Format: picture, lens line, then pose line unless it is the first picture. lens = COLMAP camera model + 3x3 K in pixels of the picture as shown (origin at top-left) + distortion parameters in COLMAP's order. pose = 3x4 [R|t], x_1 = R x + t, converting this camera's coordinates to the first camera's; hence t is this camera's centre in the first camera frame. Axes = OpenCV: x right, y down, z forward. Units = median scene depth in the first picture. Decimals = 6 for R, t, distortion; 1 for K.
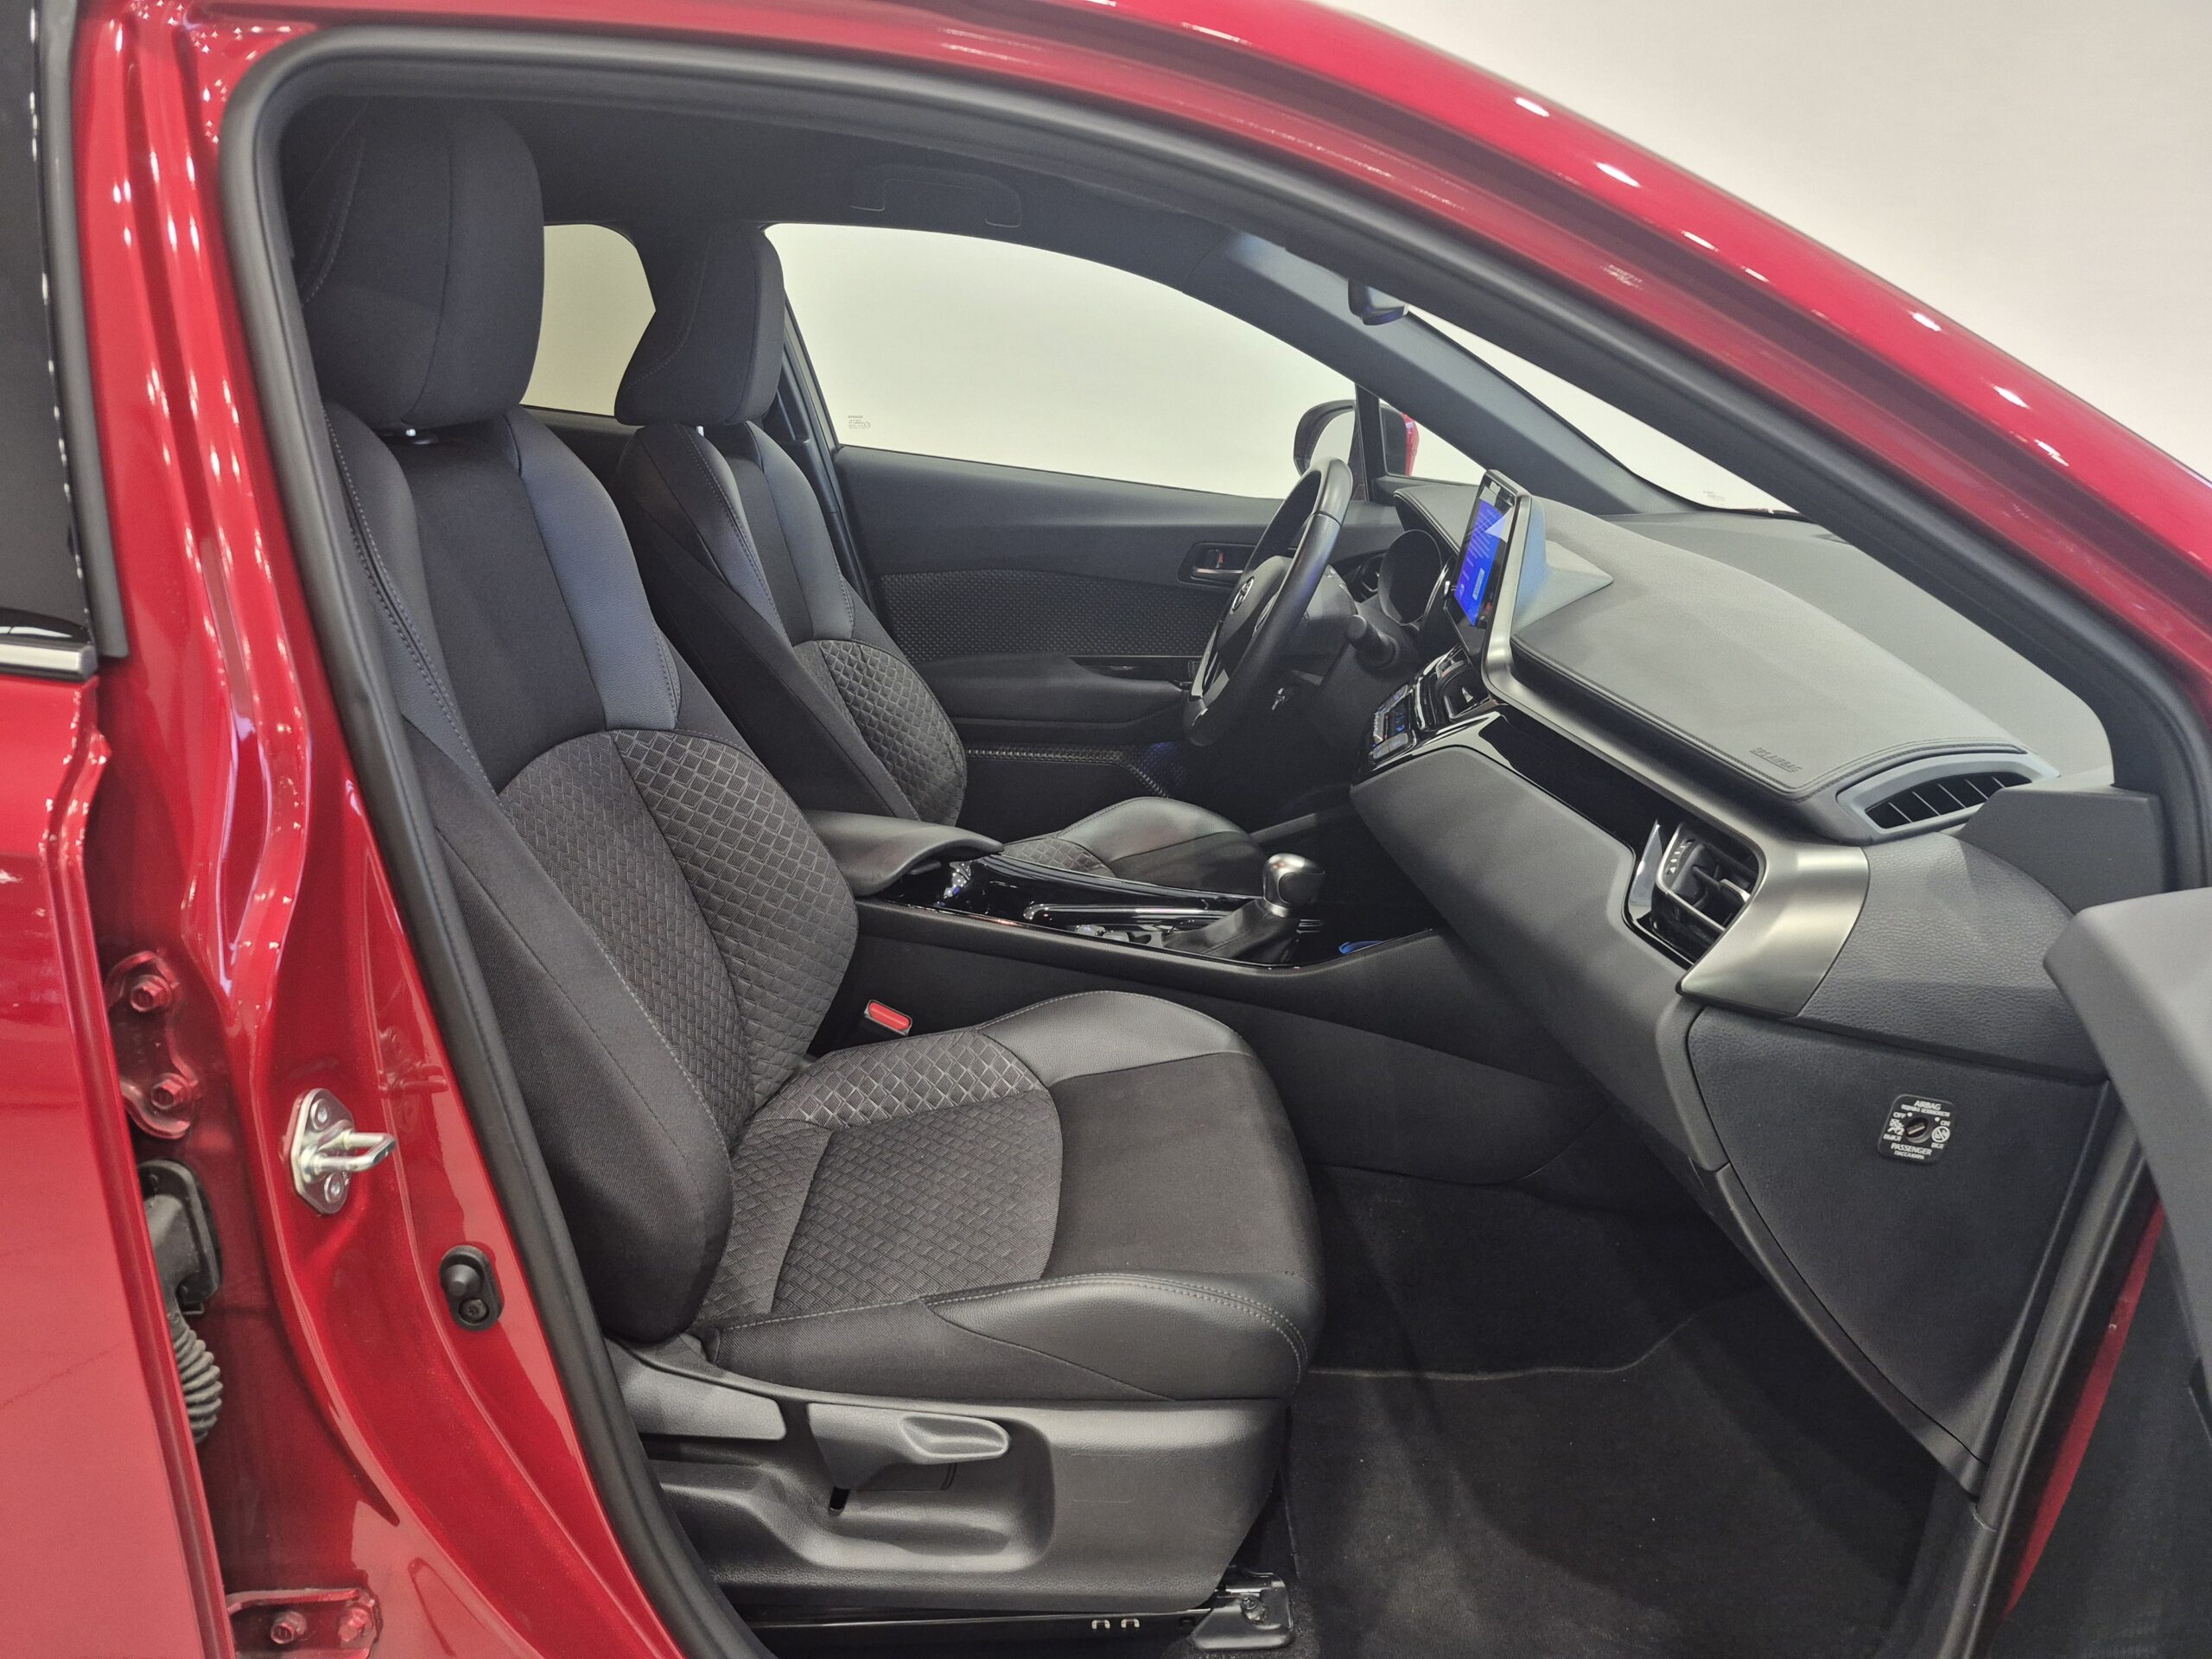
lens RADIAL K [[1516.0, 0, 1124.5], [0, 1516.0, 839.4], [0, 0, 1]] dist [0.076593, -0.101434]
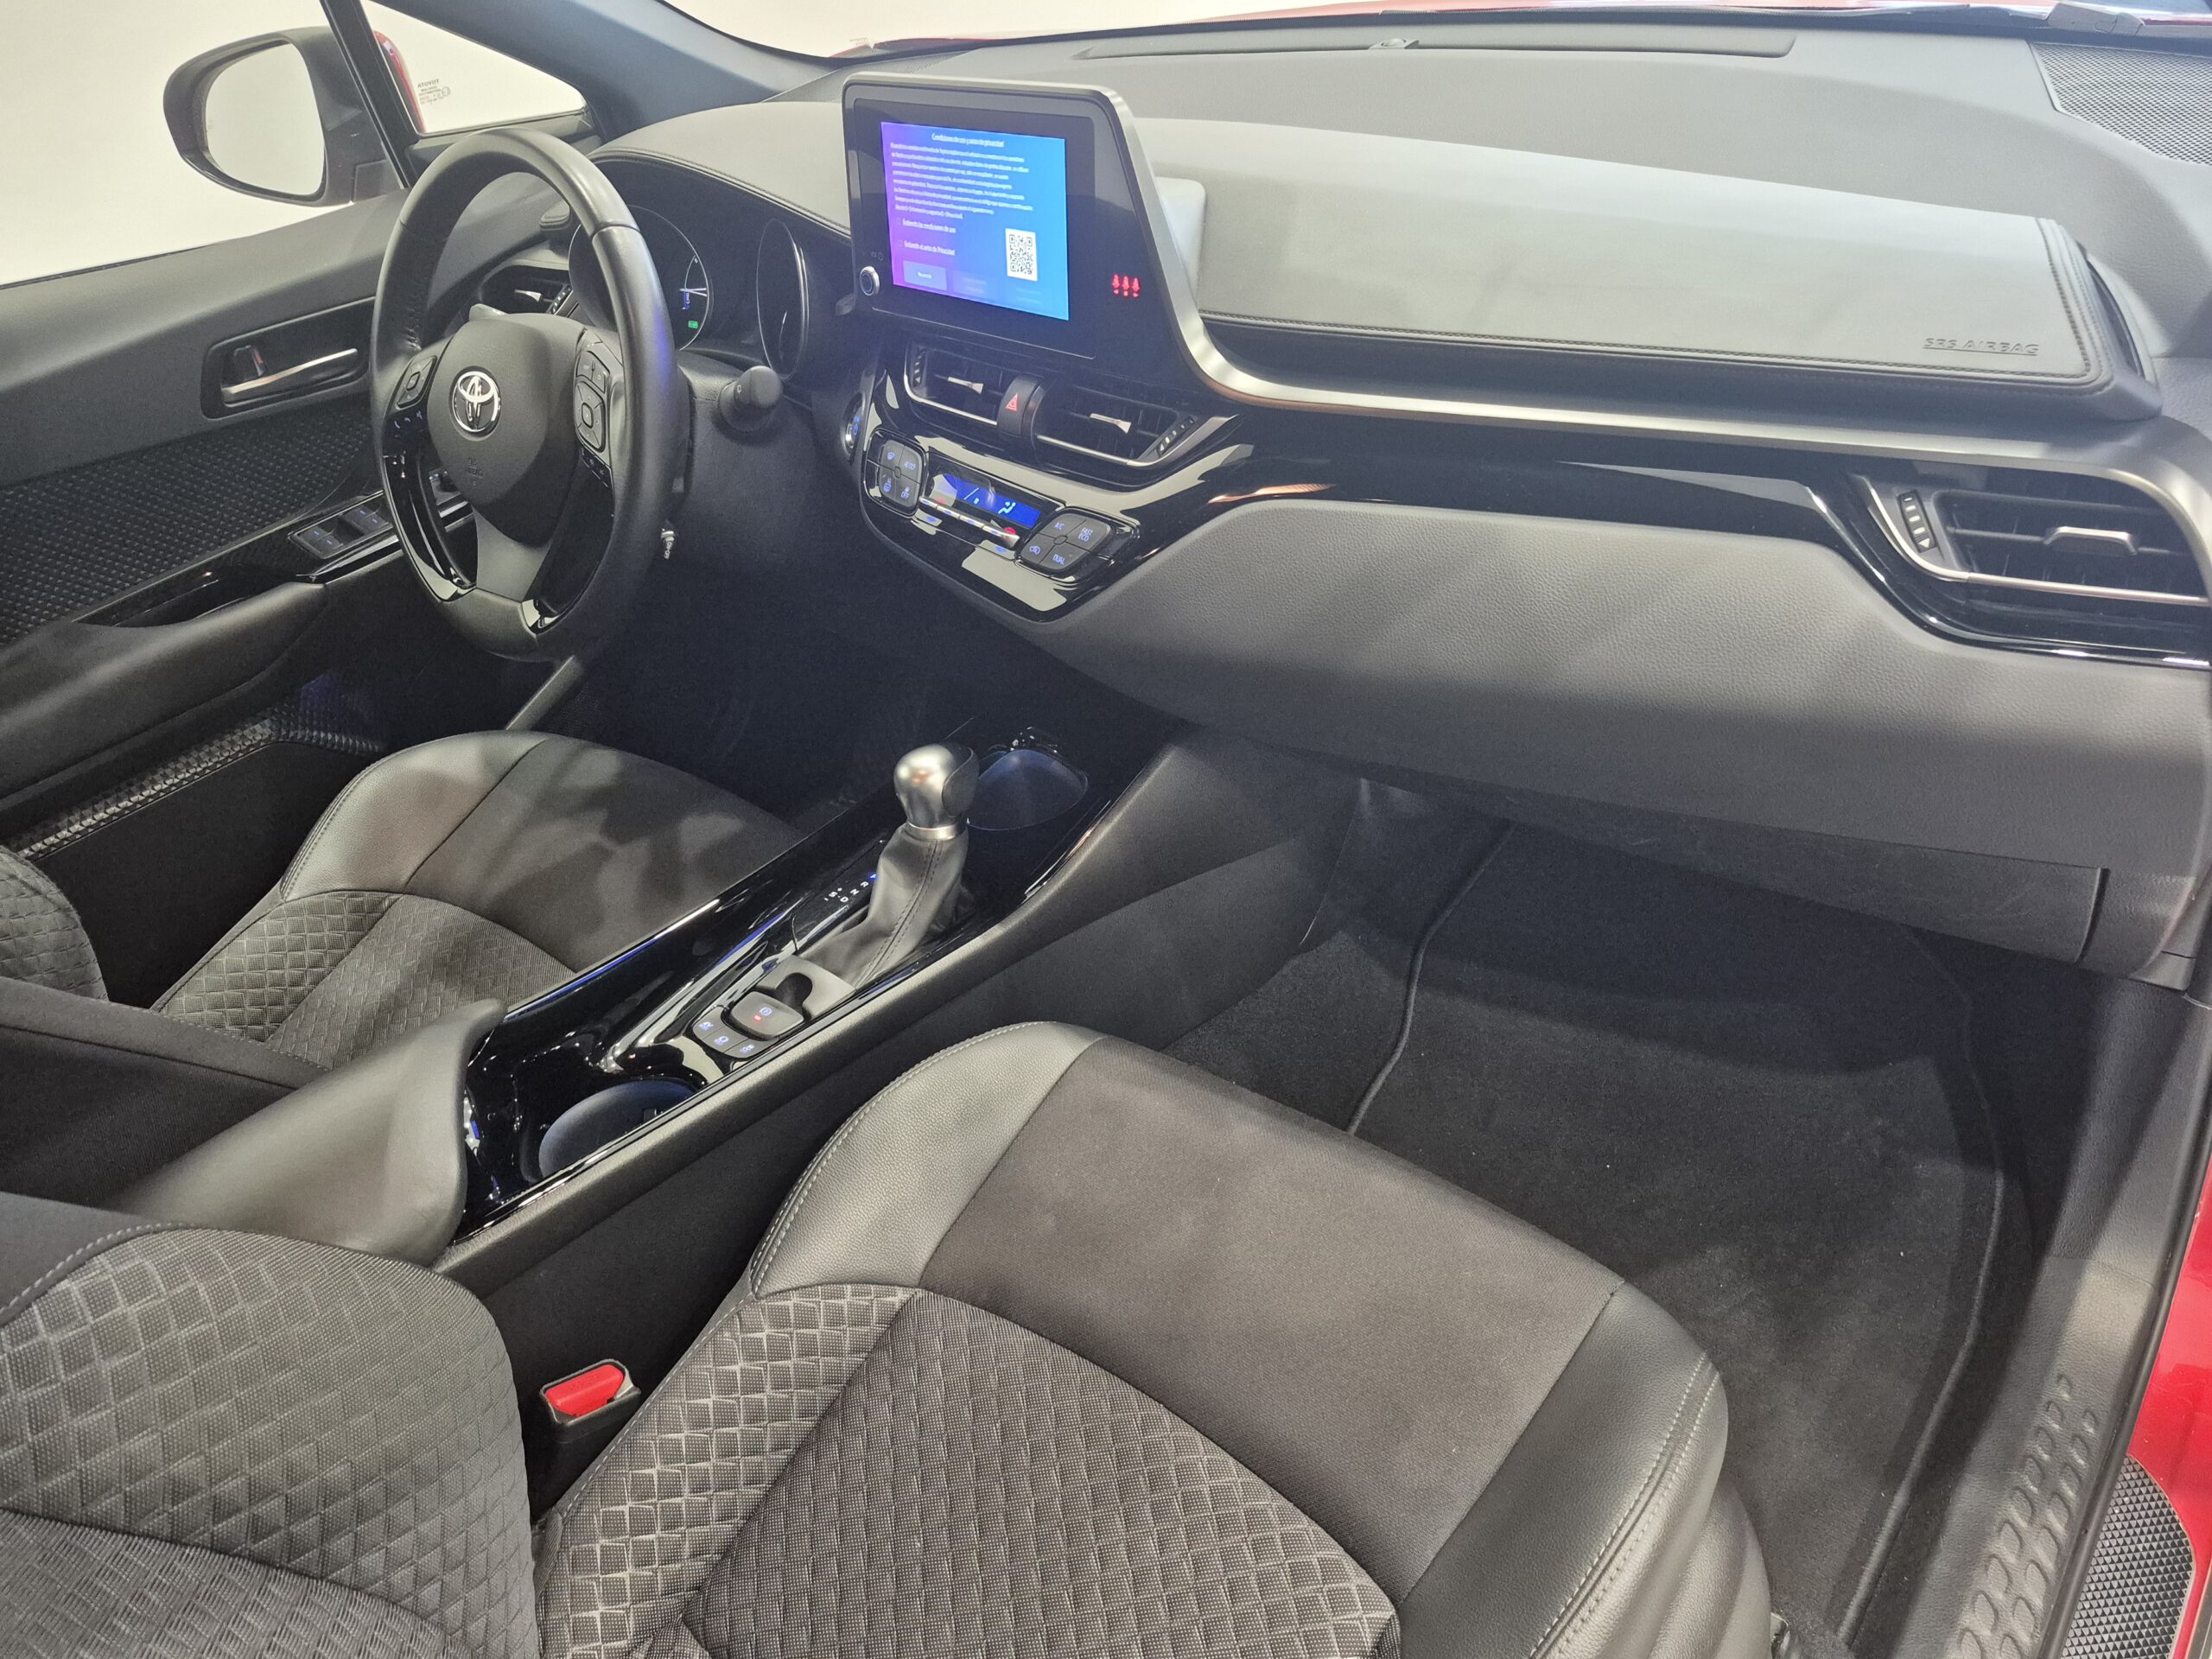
lens RADIAL K [[1516.0, 0, 1124.5], [0, 1516.0, 839.4], [0, 0, 1]] dist [0.076593, -0.101434]
pose [[0.628411, -0.543602, 0.556414, -0.224072], [0.380380, 0.838682, 0.389772, -0.184274], [-0.678536, -0.033288, 0.733813, 0.449078]]
